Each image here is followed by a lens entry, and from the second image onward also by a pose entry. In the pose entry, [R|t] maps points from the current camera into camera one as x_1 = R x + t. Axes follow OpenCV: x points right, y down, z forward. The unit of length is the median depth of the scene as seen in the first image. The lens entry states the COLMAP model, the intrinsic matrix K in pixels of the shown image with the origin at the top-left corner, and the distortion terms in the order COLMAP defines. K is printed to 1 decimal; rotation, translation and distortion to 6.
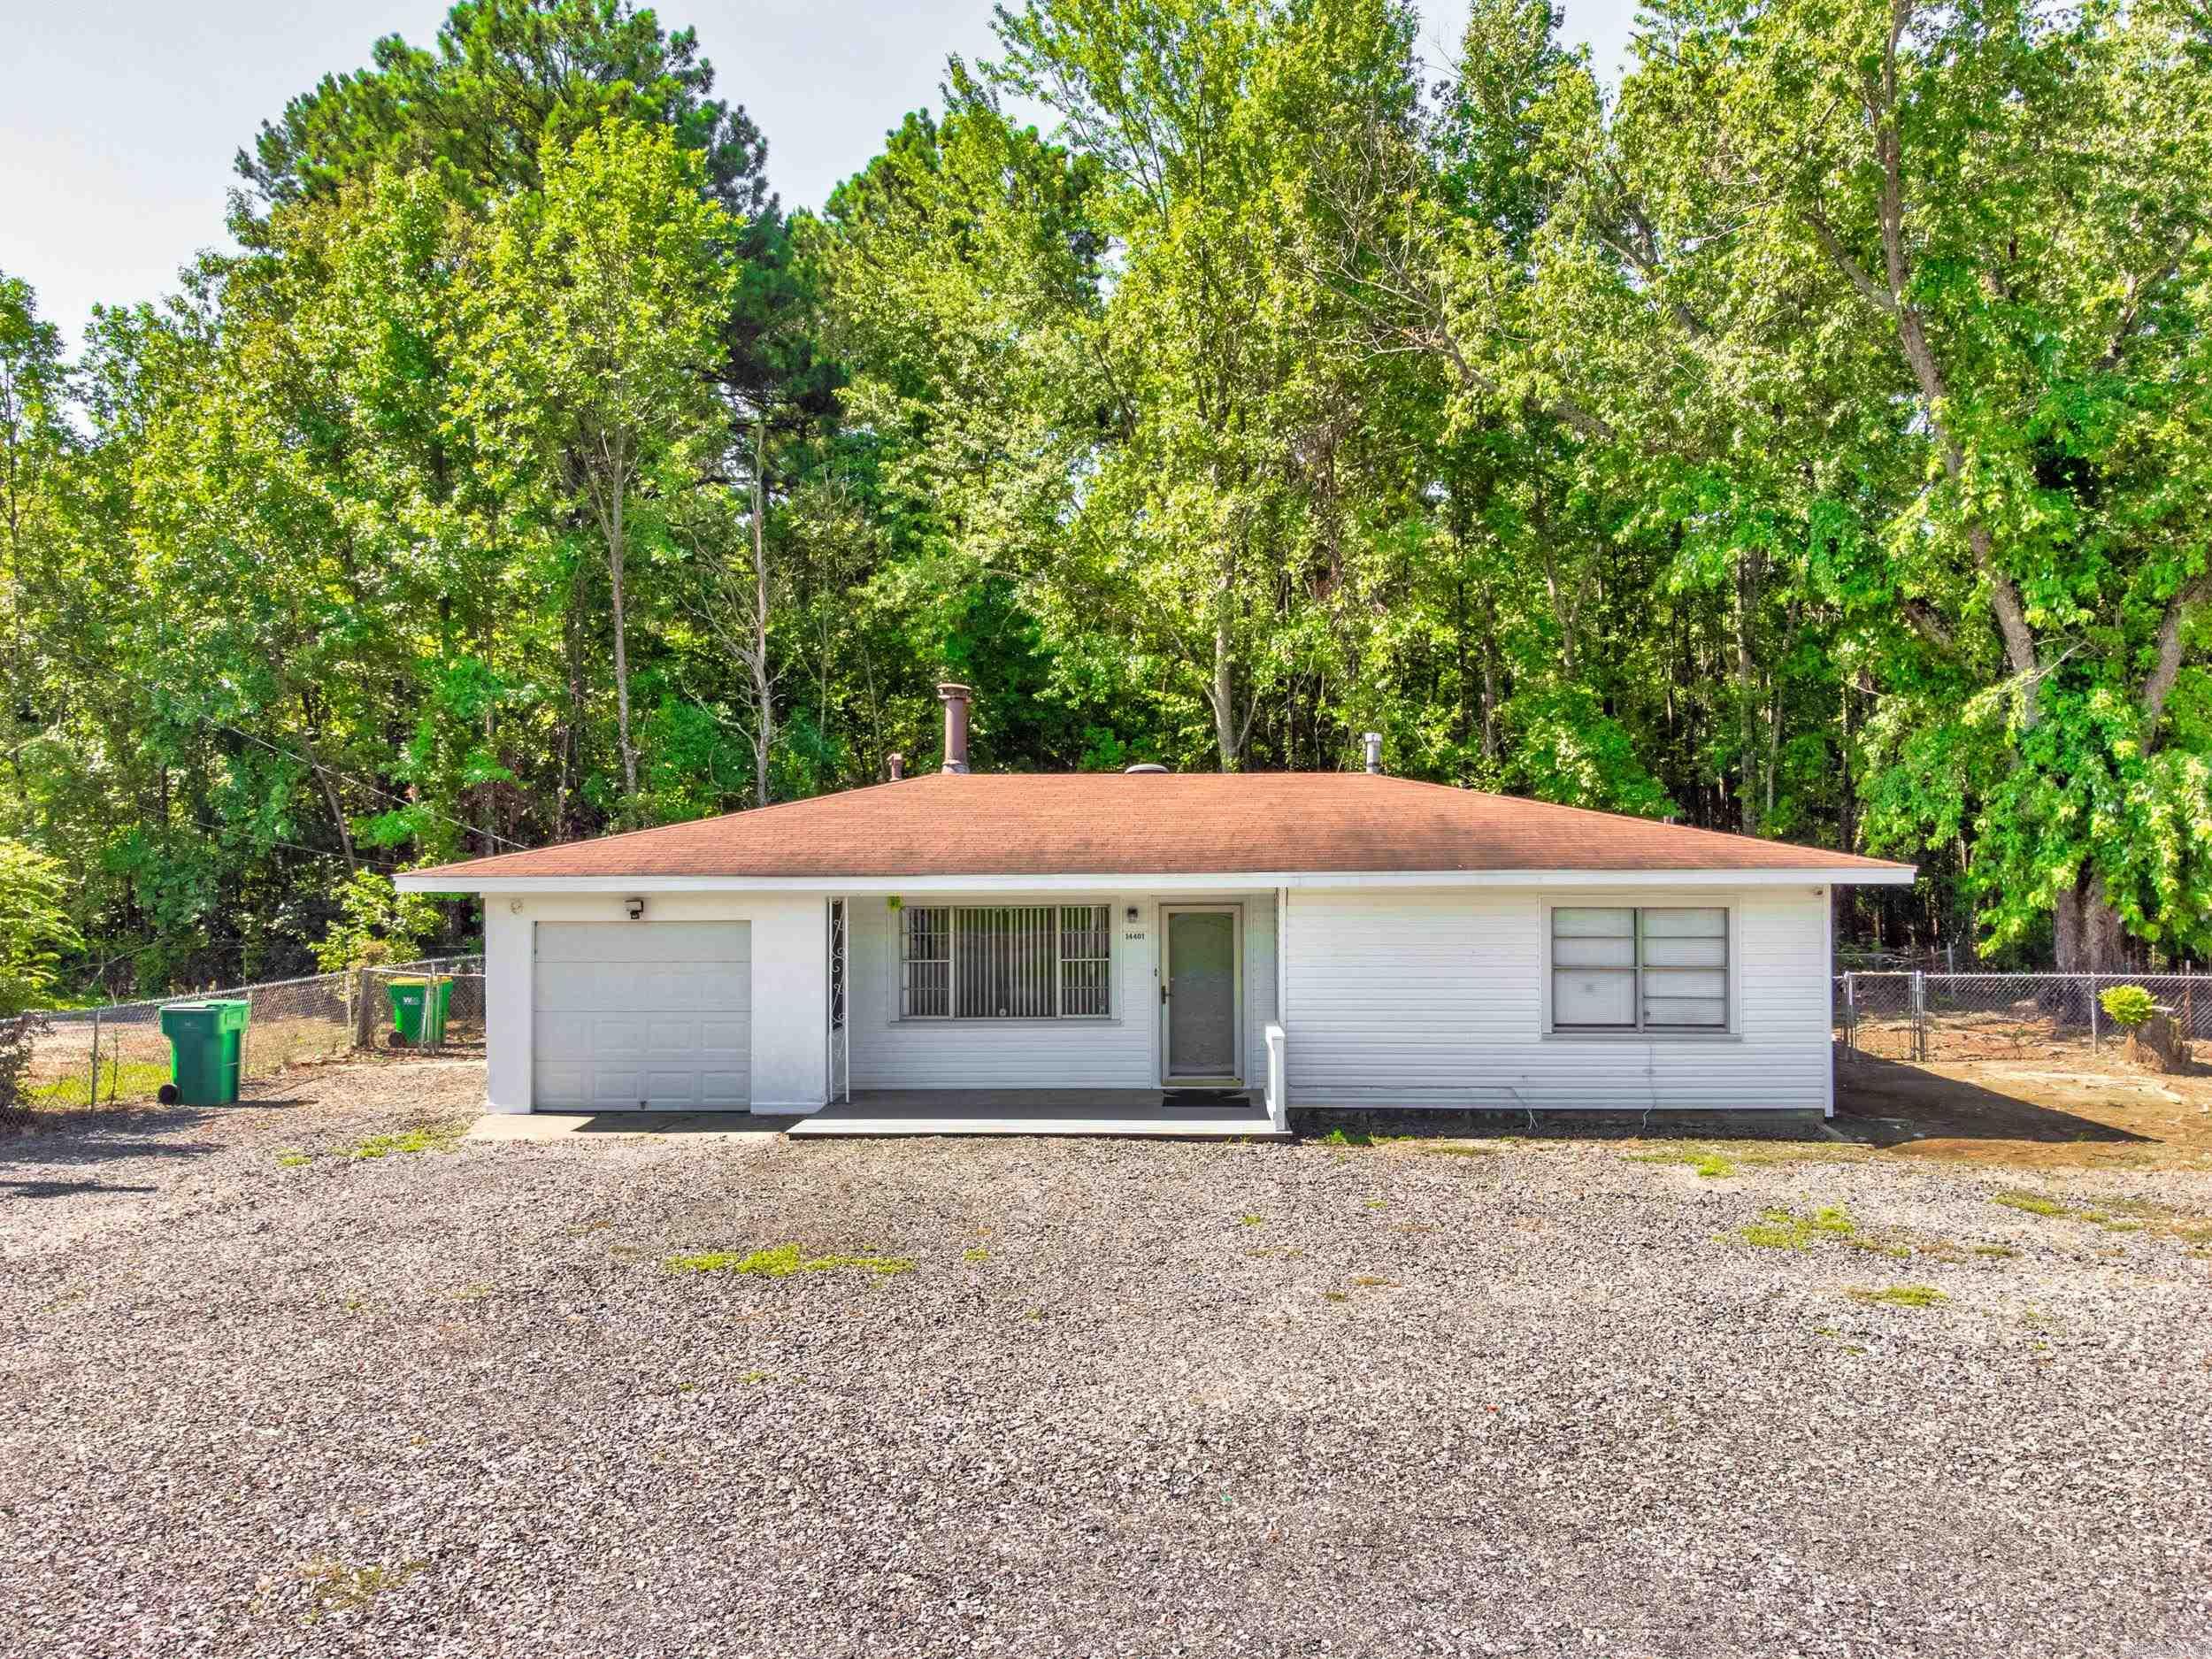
lens RADIAL K [[1679.9, 0, 1112.8], [0, 1679.9, 836.9], [0, 0, 1]] dist [0.037651, -0.005623]
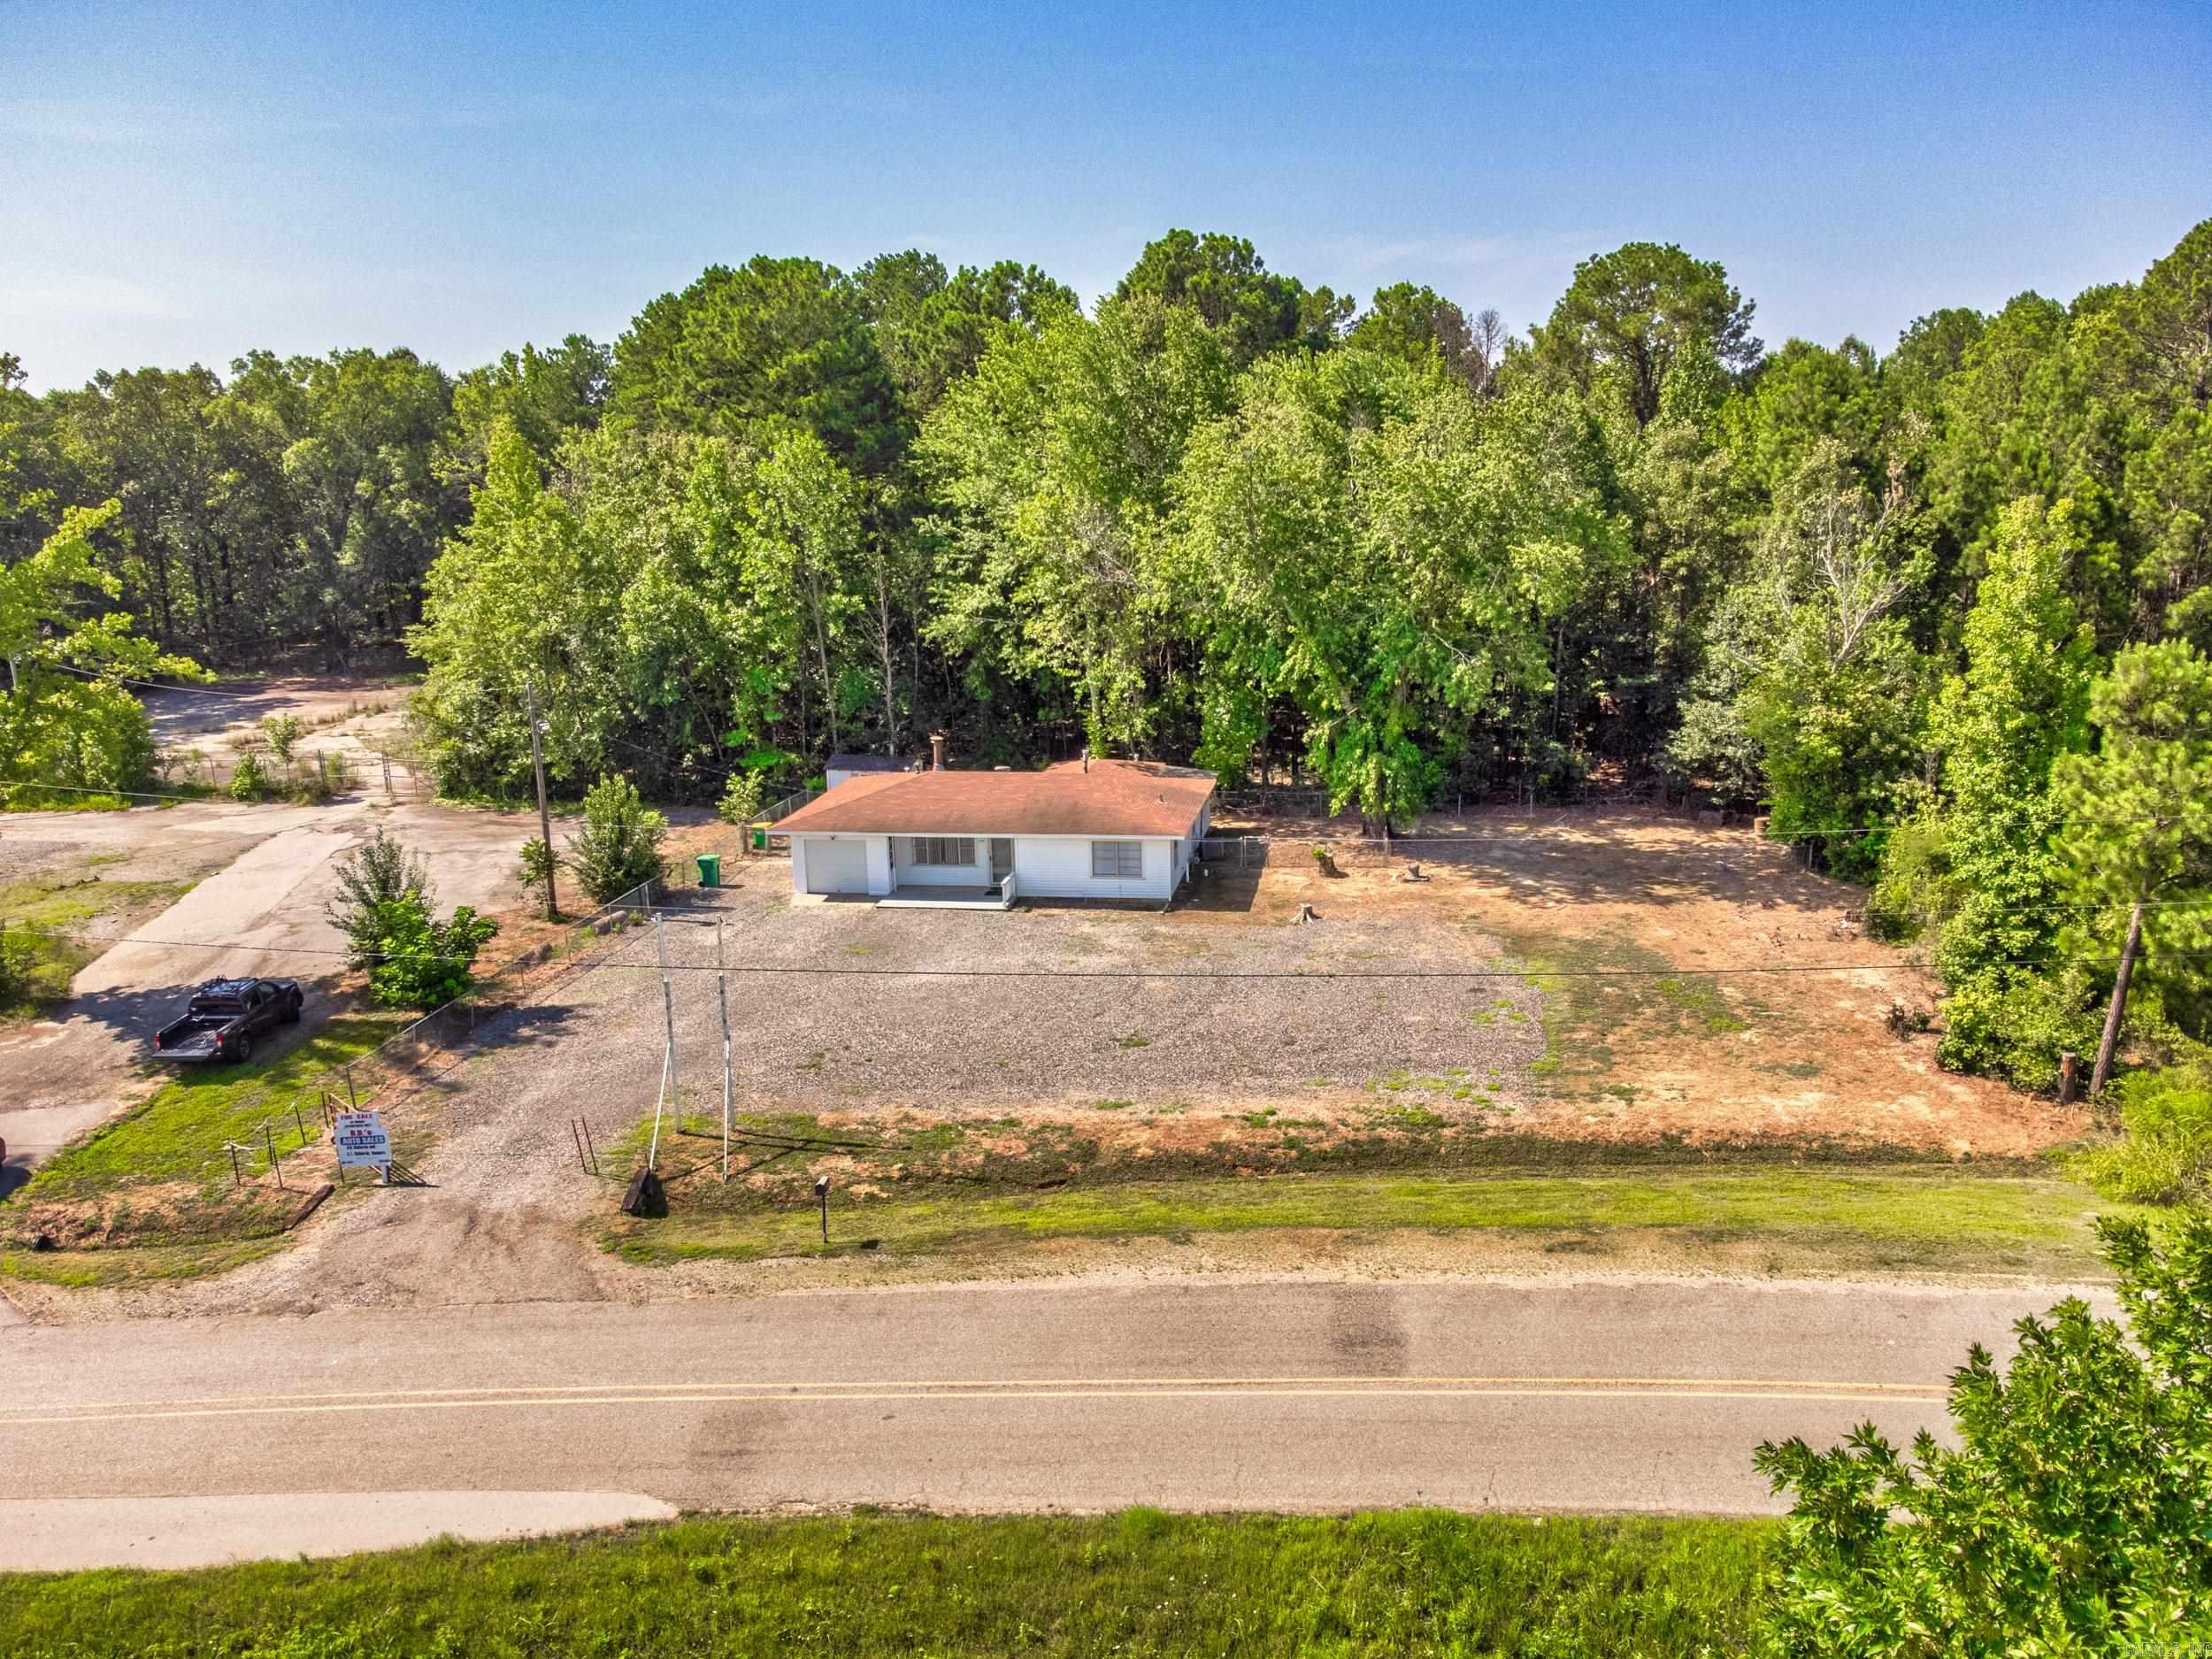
lens RADIAL K [[1560.0, 0, 1153.5], [0, 1560.0, 921.6], [0, 0, 1]] dist [0.004911, -0.000751]
pose [[0.995297, 0.011462, -0.096186, 0.637854], [0.017564, 0.955160, 0.295570, -0.680171], [0.095261, -0.295869, 0.950467, -1.892239]]
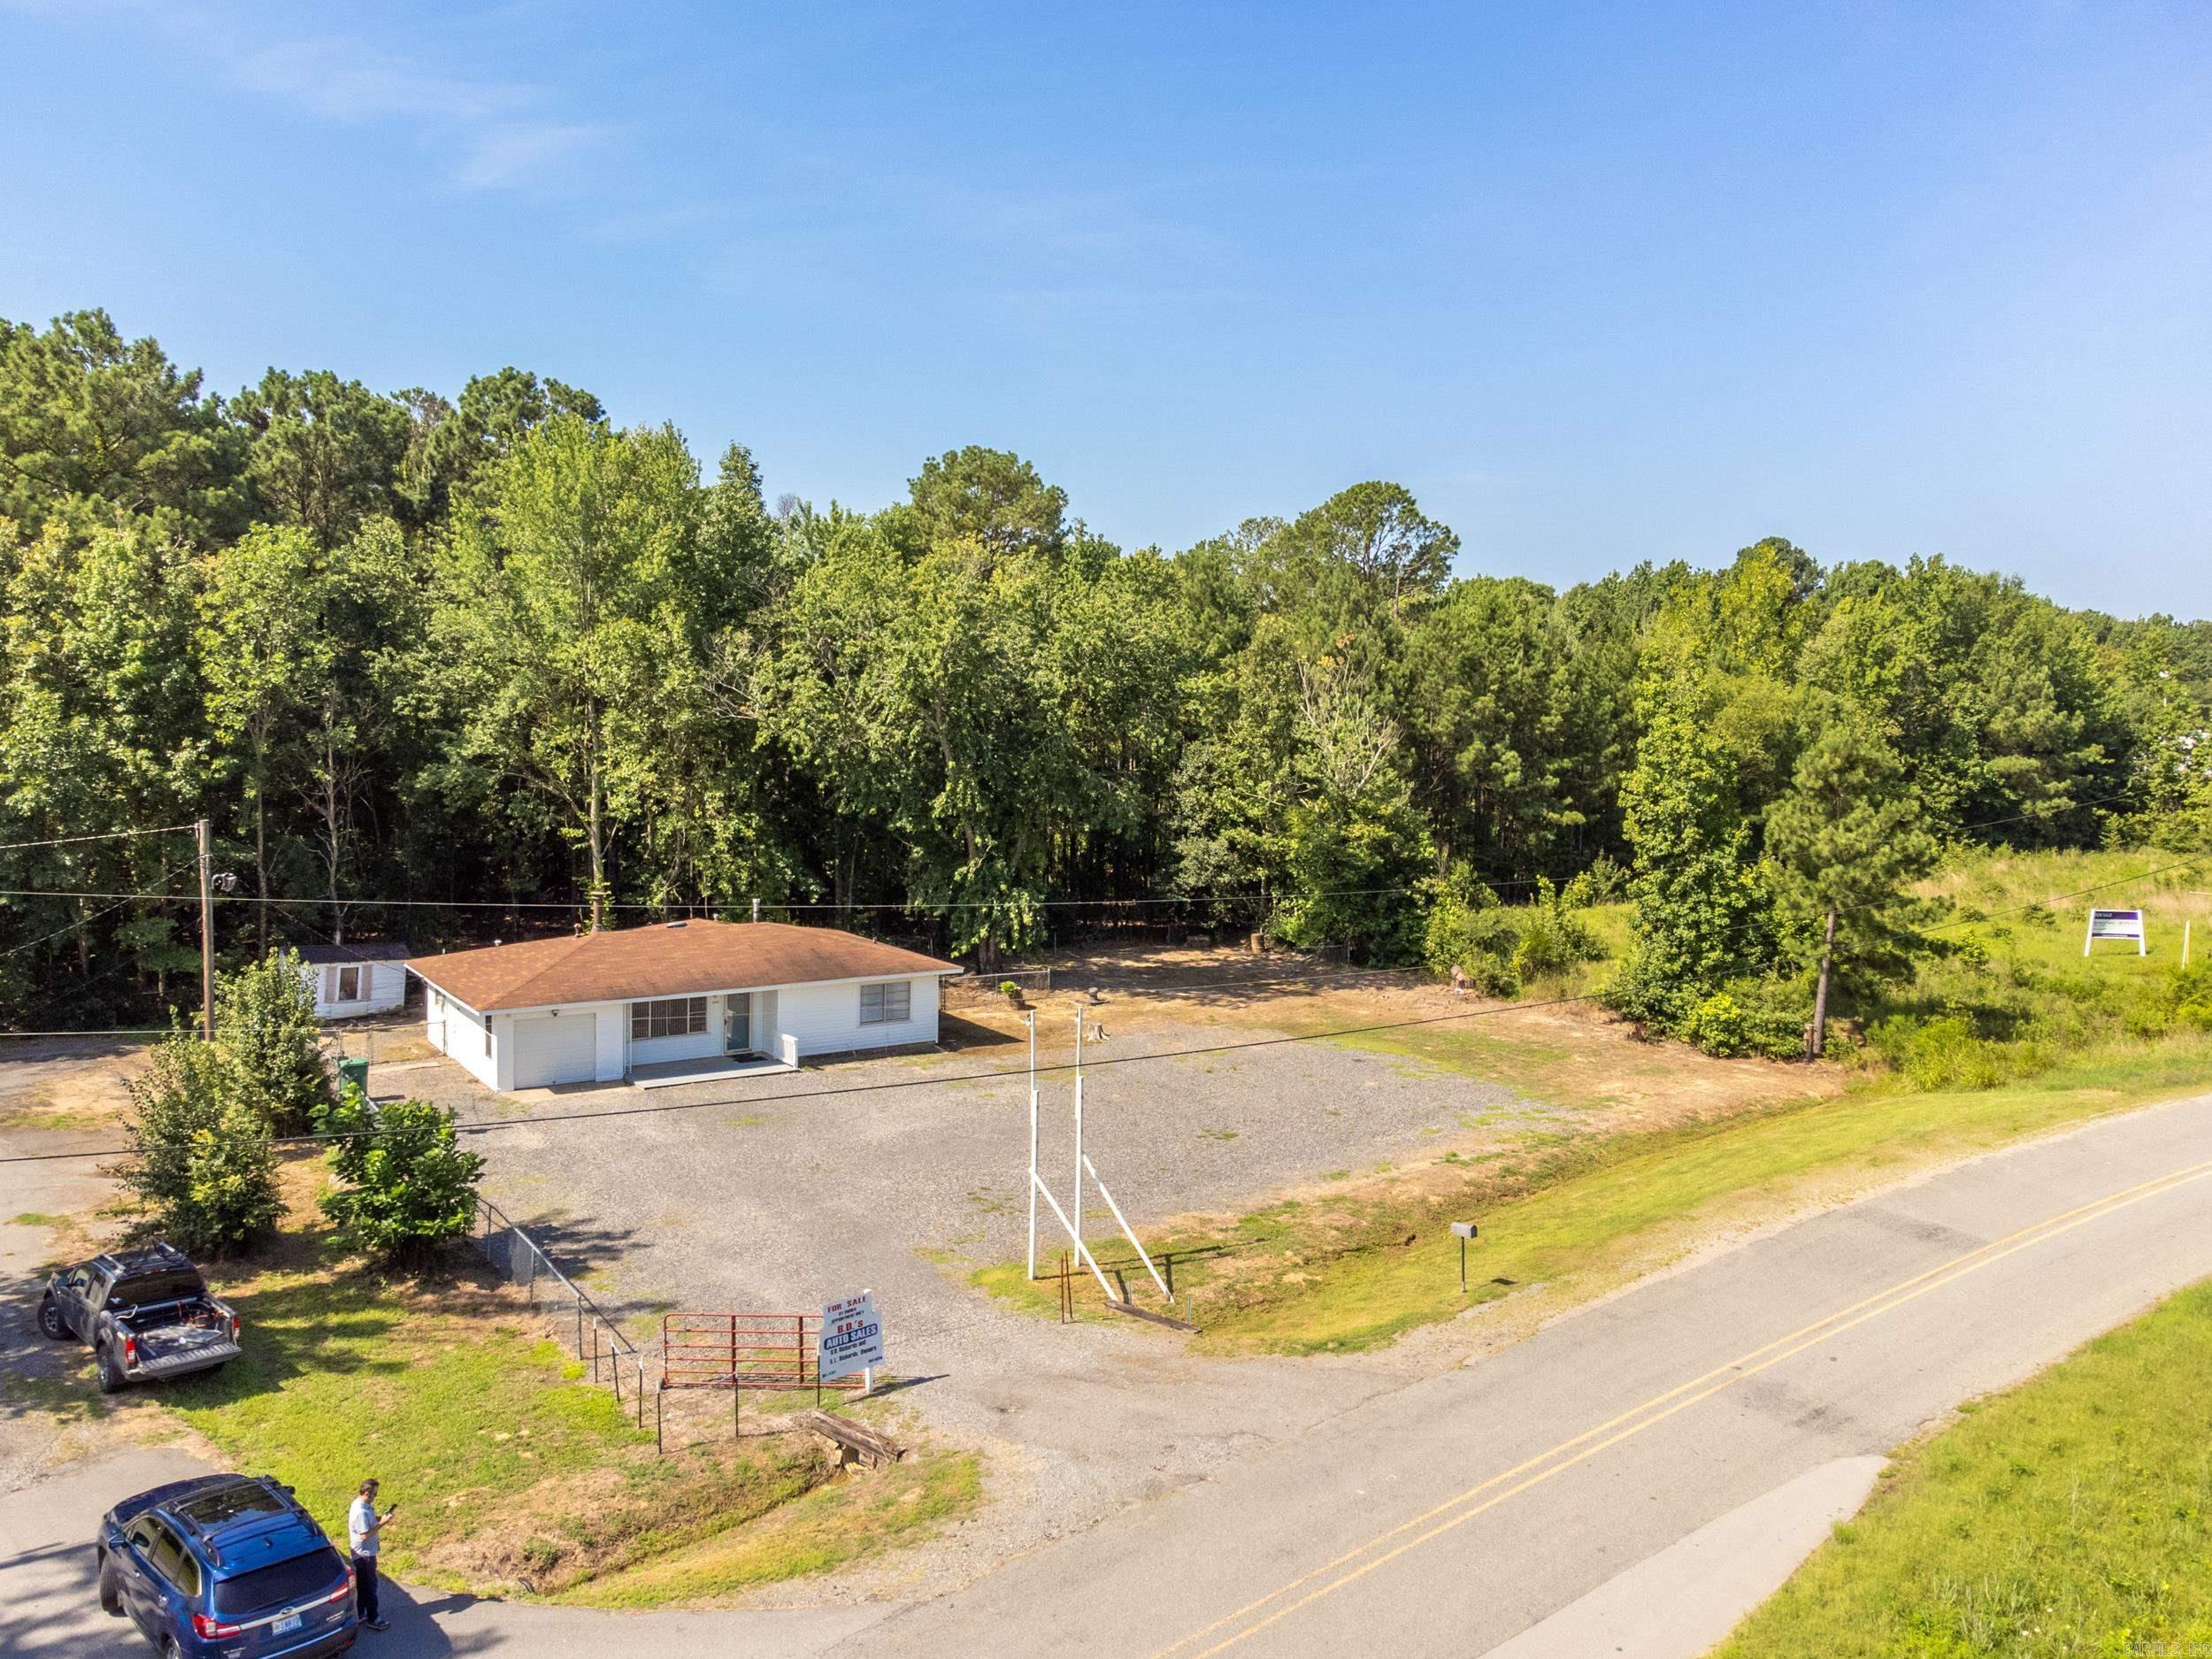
lens RADIAL K [[1679.9, 0, 1112.8], [0, 1679.9, 836.9], [0, 0, 1]] dist [0.037651, -0.005623]
pose [[0.799074, -0.028178, 0.600572, -1.118562], [-0.032624, 0.995397, 0.090110, -0.482490], [-0.600347, -0.091598, 0.794477, -1.570056]]
